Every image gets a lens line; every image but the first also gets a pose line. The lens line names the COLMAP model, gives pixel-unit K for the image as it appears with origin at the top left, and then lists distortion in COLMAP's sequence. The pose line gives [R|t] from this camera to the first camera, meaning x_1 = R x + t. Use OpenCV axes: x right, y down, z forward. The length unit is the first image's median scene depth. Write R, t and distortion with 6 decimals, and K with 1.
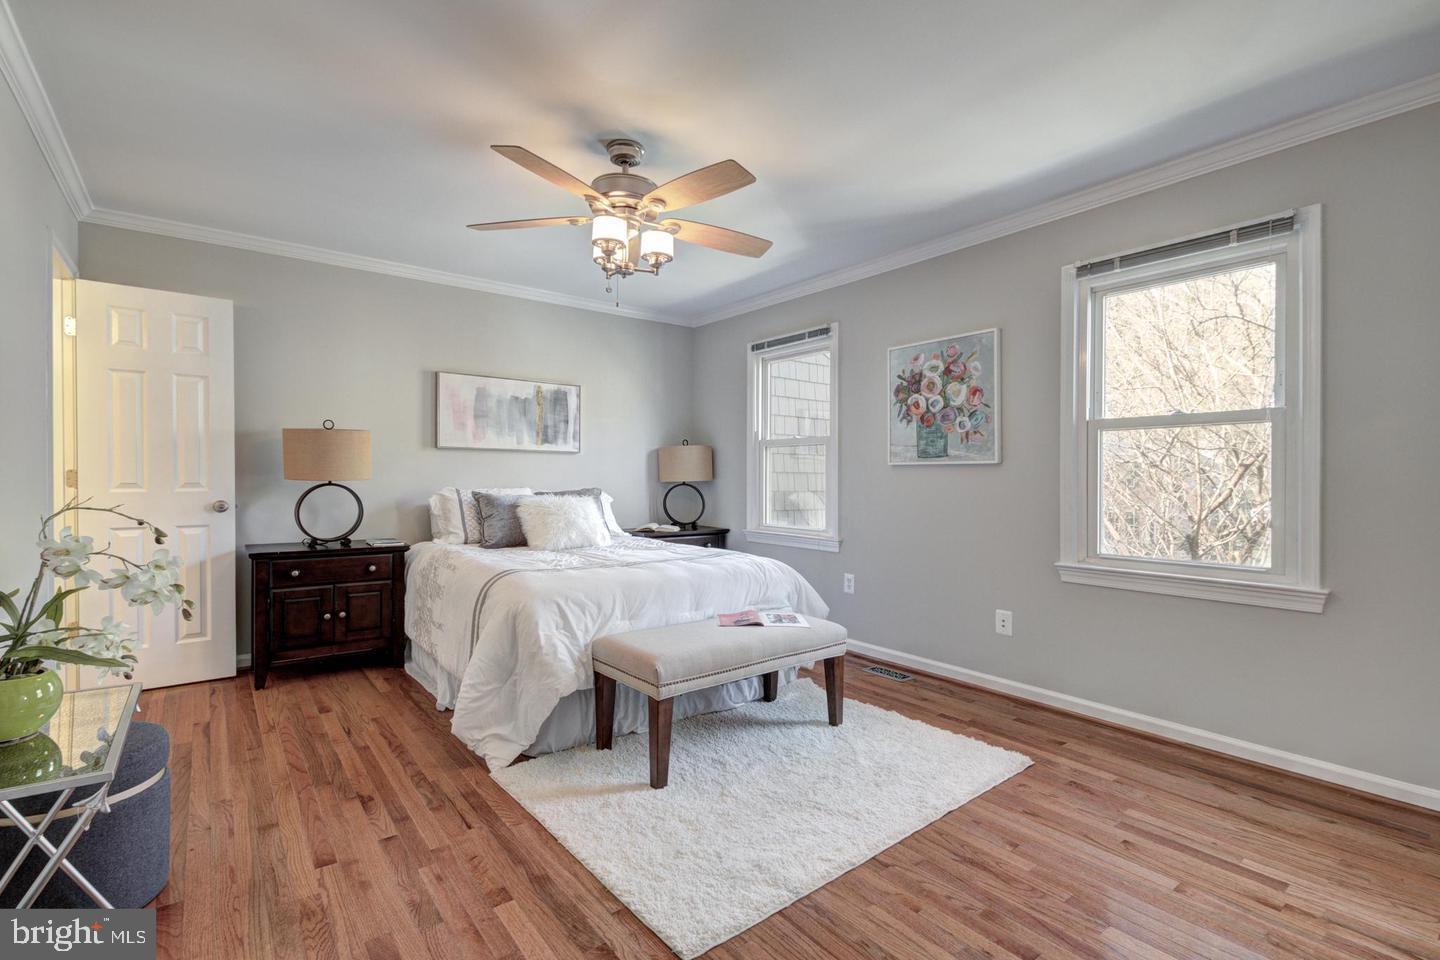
lens RADIAL K [[664.1, 0, 722.5], [0, 664.1, 489.1], [0, 0, 1]] dist [0.001735, 0.000130]
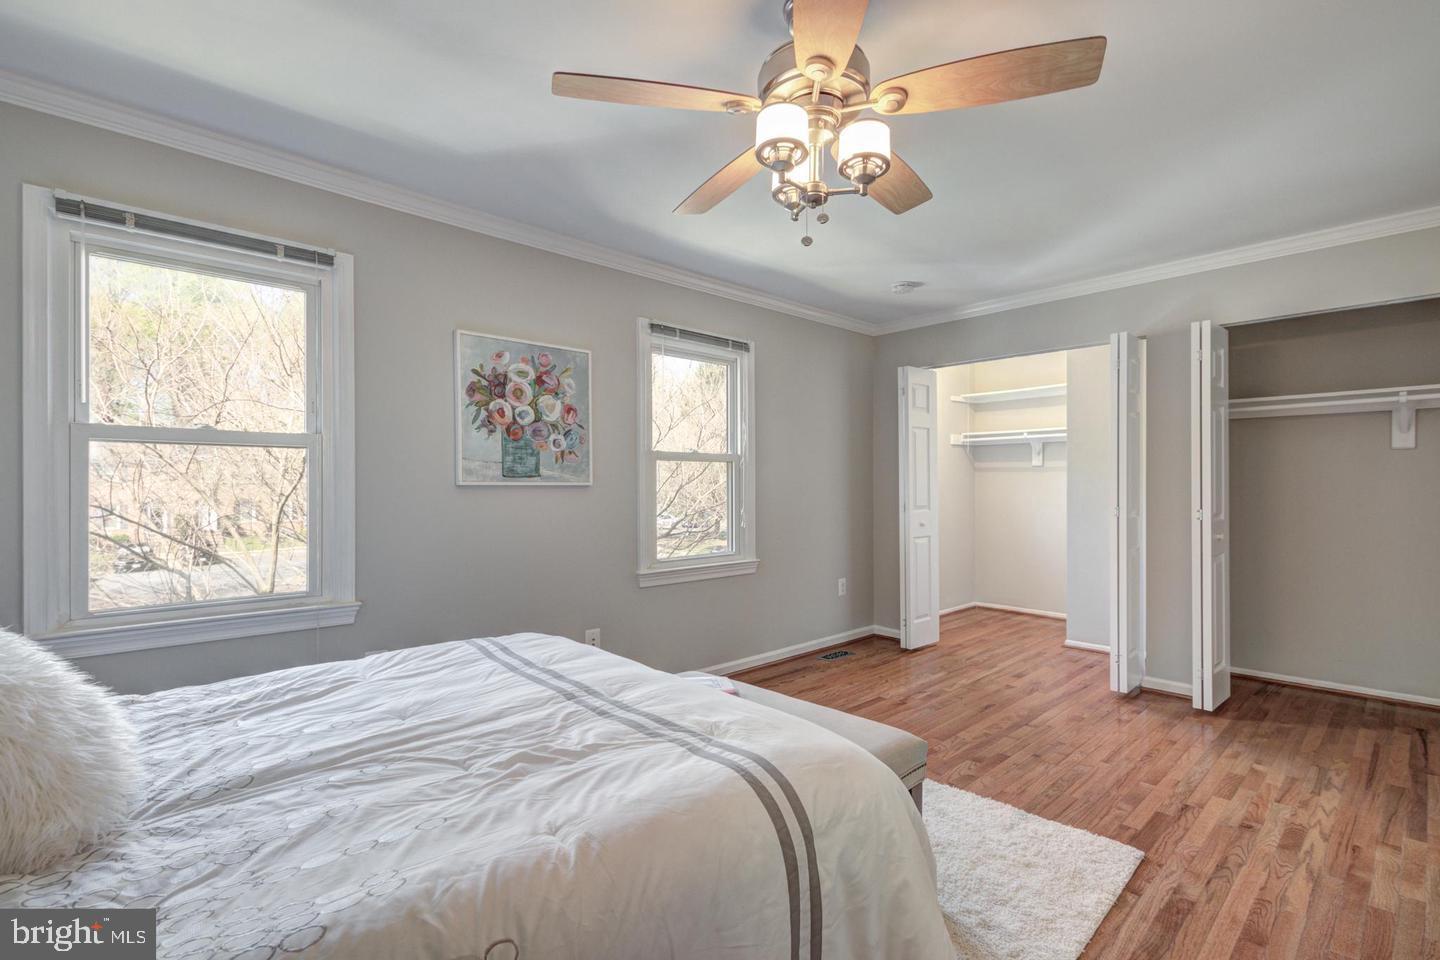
lens RADIAL K [[665.6, 0, 713.2], [0, 665.6, 479.5], [0, 0, 1]] dist [-0.016090, 0.000128]
pose [[-0.102511, 0.001287, 0.994731, -0.563948], [0.015241, 0.999884, 0.000277, -0.041536], [-0.994615, 0.015190, -0.102519, 0.849737]]
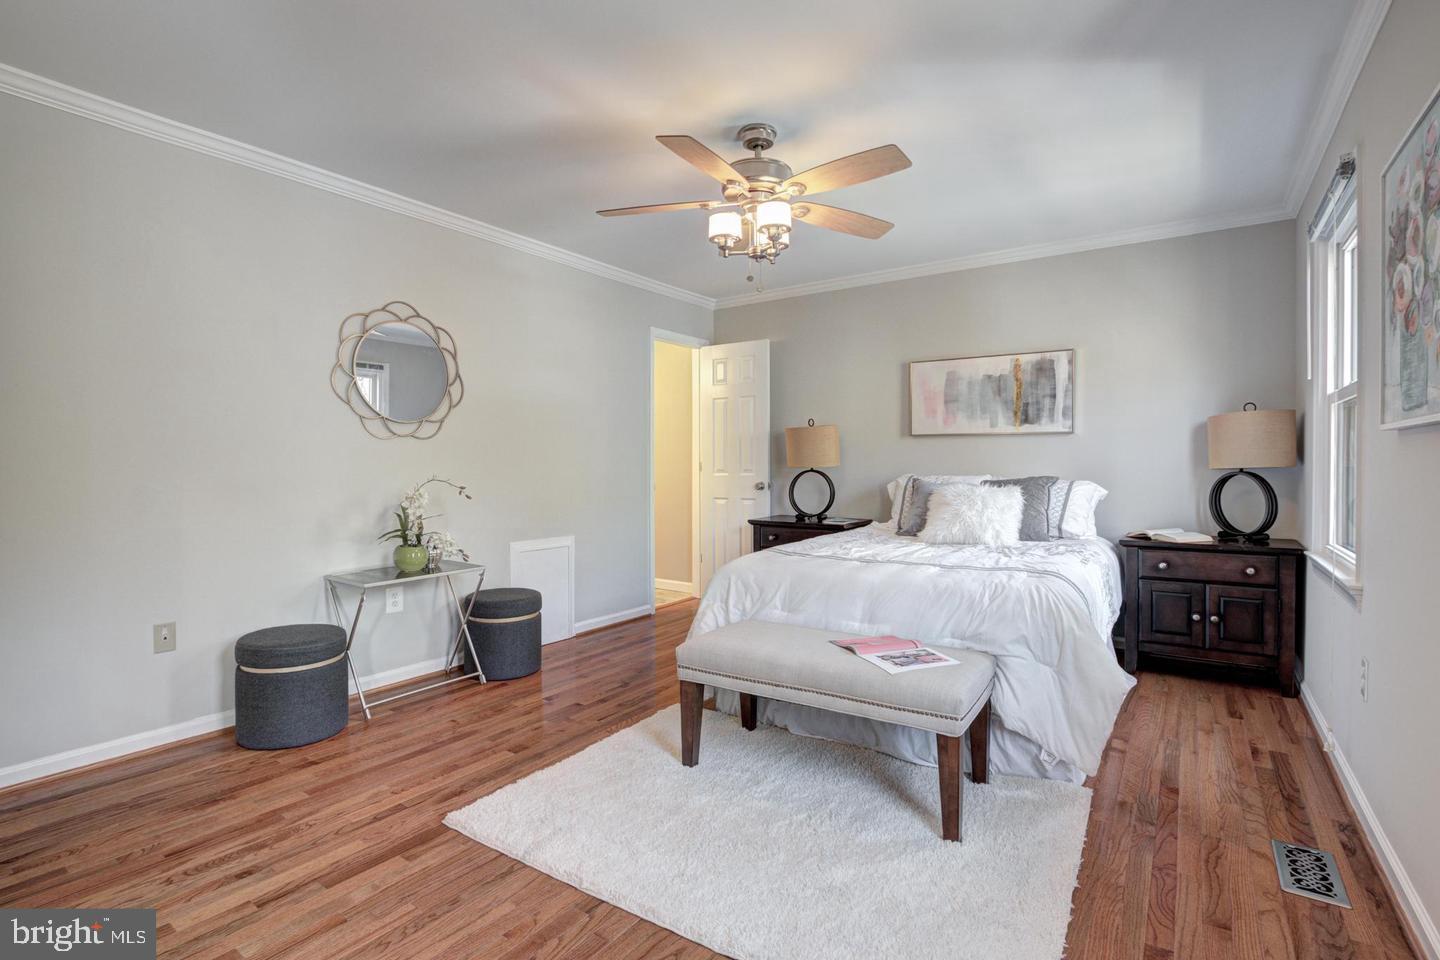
lens RADIAL K [[677.2, 0, 717.1], [0, 677.2, 483.3], [0, 0, 1]] dist [-0.024731, 0.000590]
pose [[0.299080, 0.019647, -0.954026, 0.583764], [-0.010646, 0.999794, 0.017253, -0.003946], [0.954169, 0.004997, 0.299228, 0.467158]]
